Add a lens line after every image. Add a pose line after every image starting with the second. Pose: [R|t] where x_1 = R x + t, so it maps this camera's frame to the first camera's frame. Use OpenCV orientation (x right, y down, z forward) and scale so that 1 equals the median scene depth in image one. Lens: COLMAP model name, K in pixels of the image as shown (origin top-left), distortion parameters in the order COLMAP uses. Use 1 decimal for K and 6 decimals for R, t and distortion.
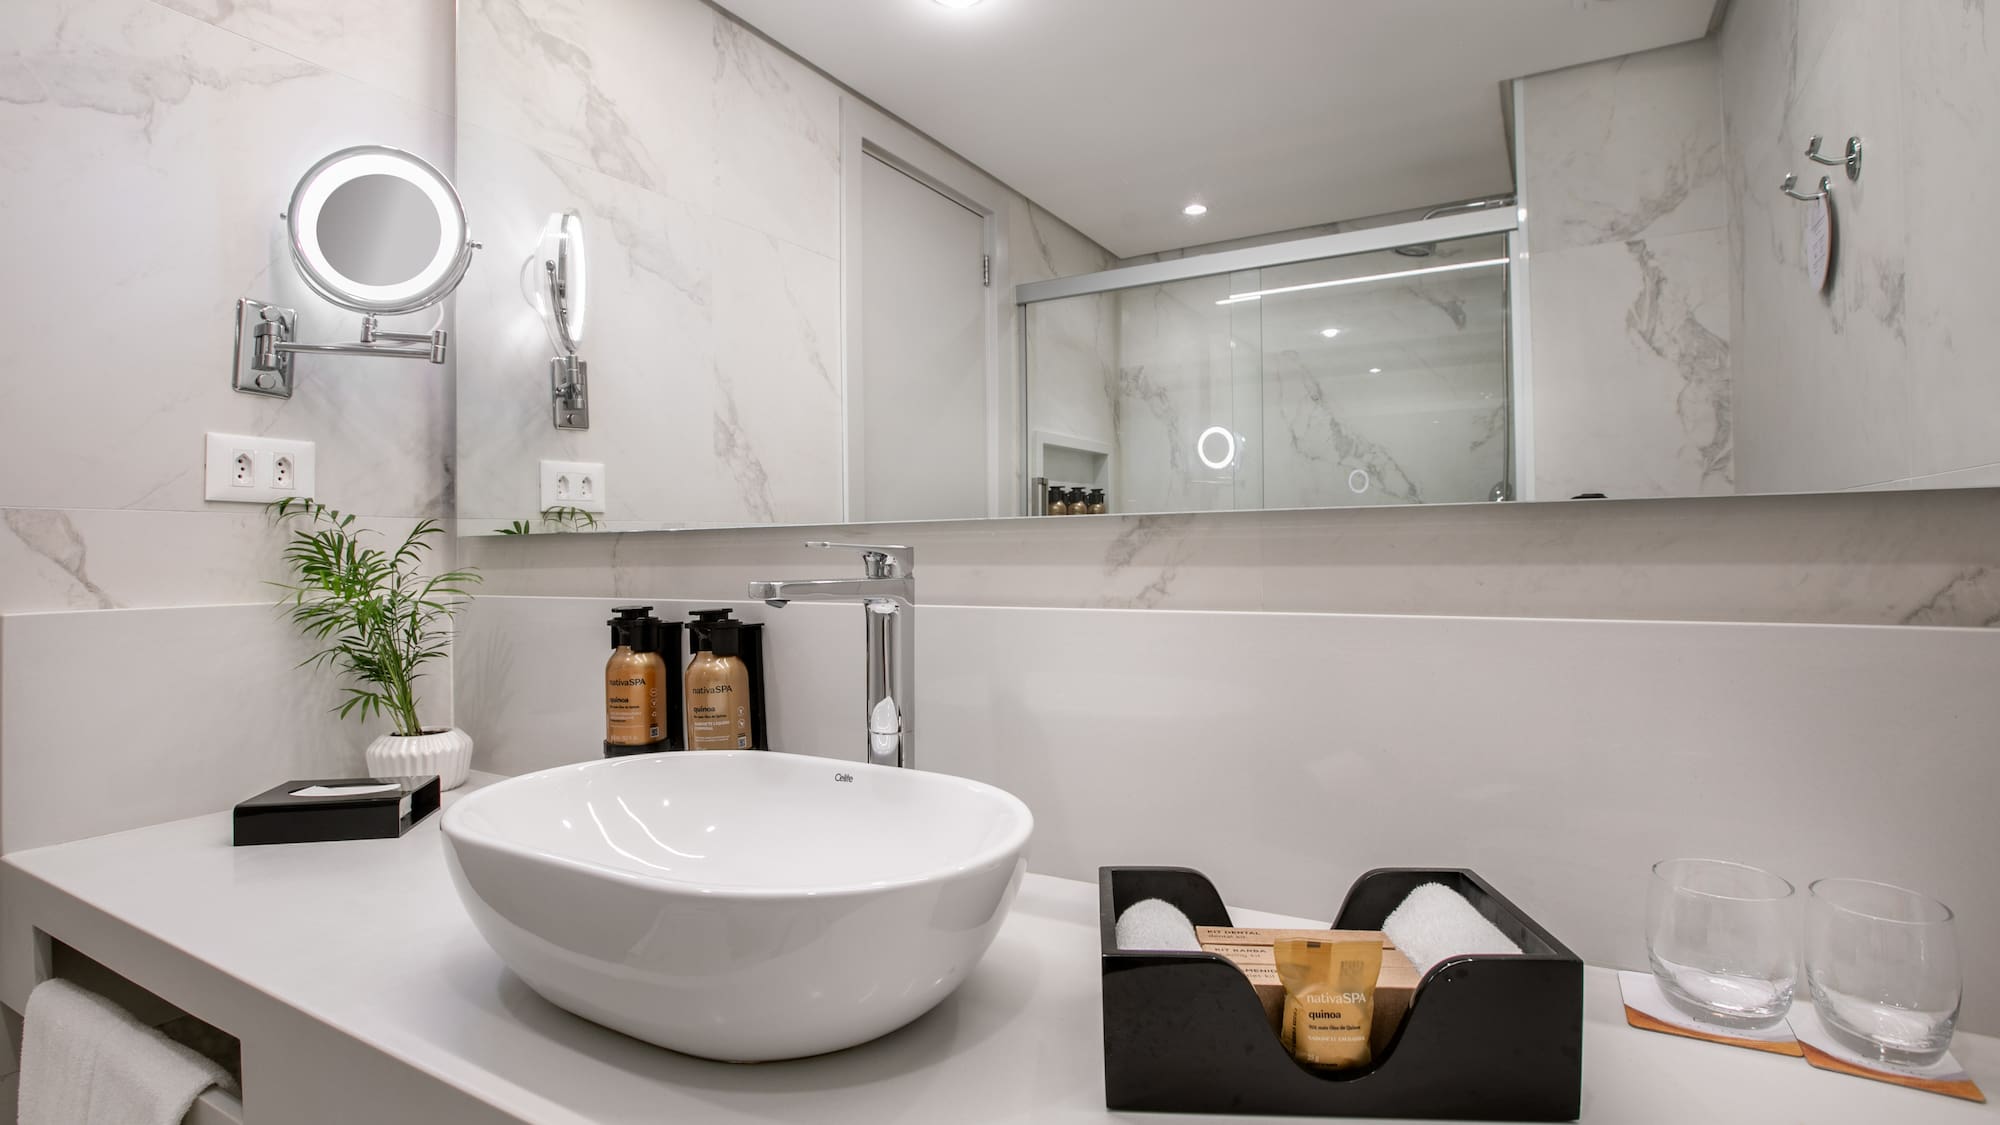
lens RADIAL K [[959.1, 0, 1031.5], [0, 959.1, 552.6], [0, 0, 1]] dist [-0.055876, 0.017293]
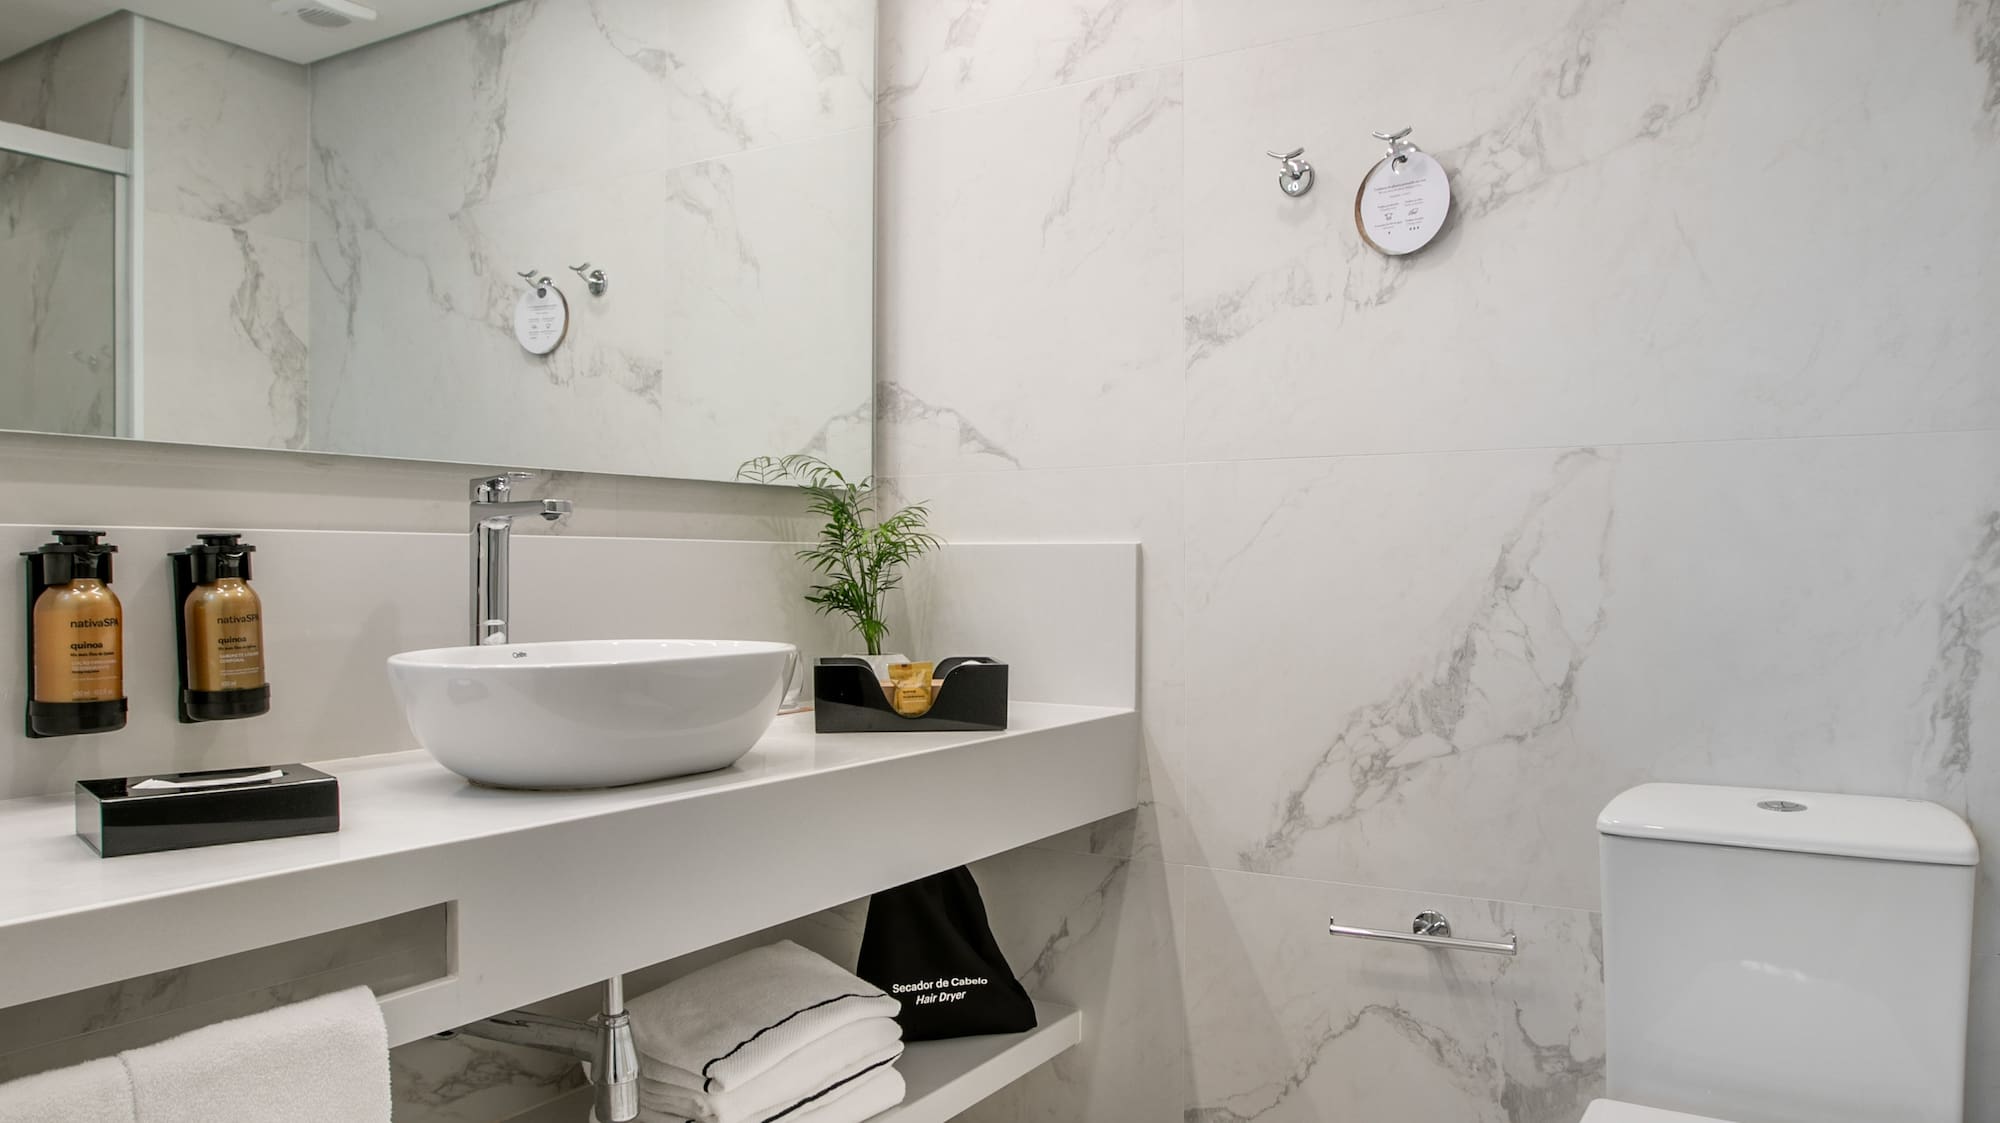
lens RADIAL K [[1372.2, 0, 1030.8], [0, 1372.2, 596.7], [0, 0, 1]] dist [-0.076722, 0.053599]
pose [[0.026828, -0.008377, 0.999605, -1.339073], [0.000801, 0.999965, 0.008359, 0.093080], [-0.999640, 0.000576, 0.026834, 0.163846]]
